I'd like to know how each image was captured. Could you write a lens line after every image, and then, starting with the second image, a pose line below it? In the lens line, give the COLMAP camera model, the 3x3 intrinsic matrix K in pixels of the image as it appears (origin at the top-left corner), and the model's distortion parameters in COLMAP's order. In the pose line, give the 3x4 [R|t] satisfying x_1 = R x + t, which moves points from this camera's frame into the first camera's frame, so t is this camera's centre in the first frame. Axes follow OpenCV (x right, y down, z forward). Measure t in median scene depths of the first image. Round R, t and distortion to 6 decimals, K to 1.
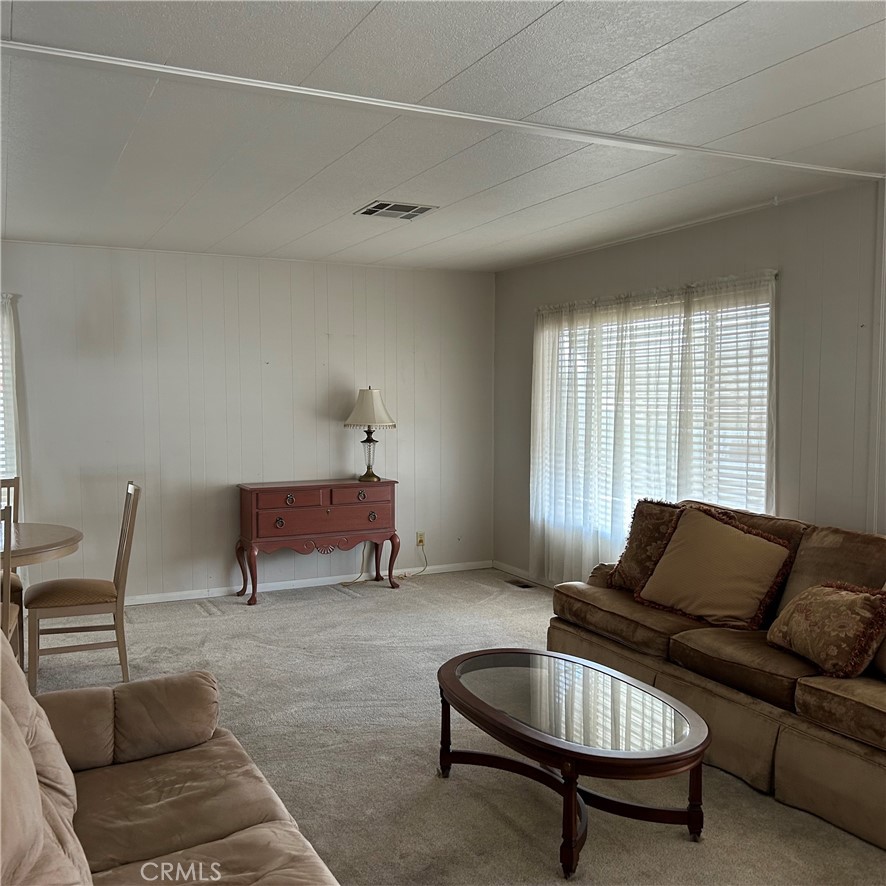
lens RADIAL K [[886.0, 0, 443.0], [0, 886.0, 443.0], [0, 0, 1]] dist [0.165910, -0.418809]
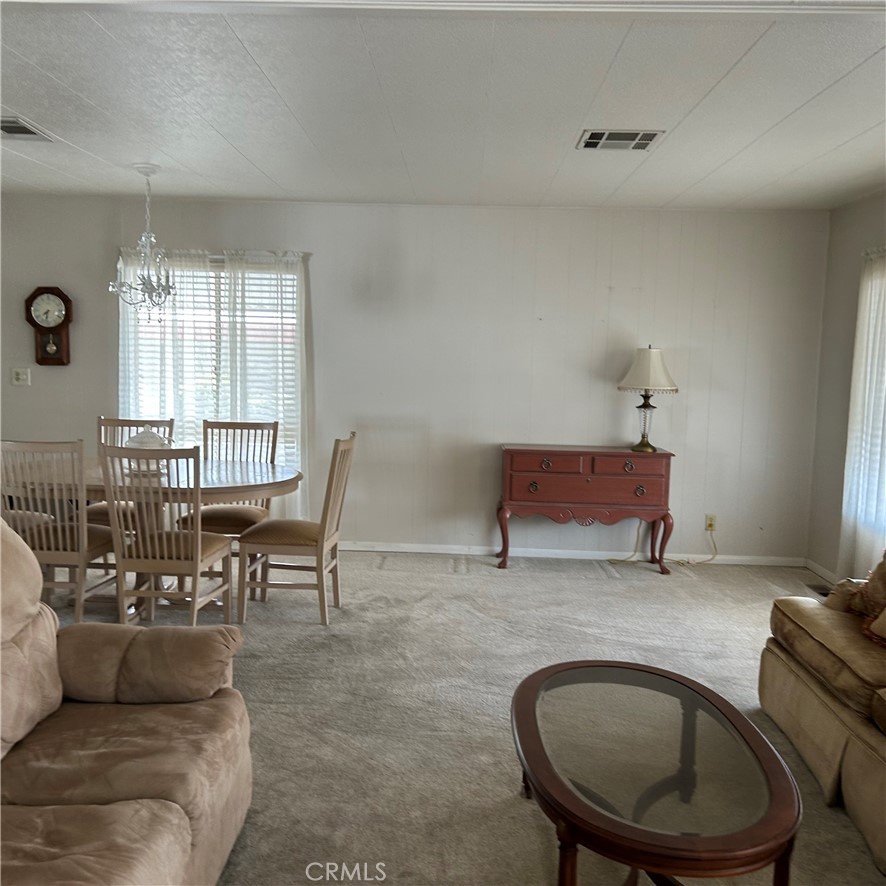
lens RADIAL K [[892.8, 0, 443.5], [0, 892.8, 425.6], [0, 0, 1]] dist [0.100556, -0.206858]
pose [[0.881879, 0.064954, -0.466981, 0.185962], [-0.054382, 0.997868, 0.036097, -0.005391], [0.468330, -0.006437, 0.883530, 0.123236]]
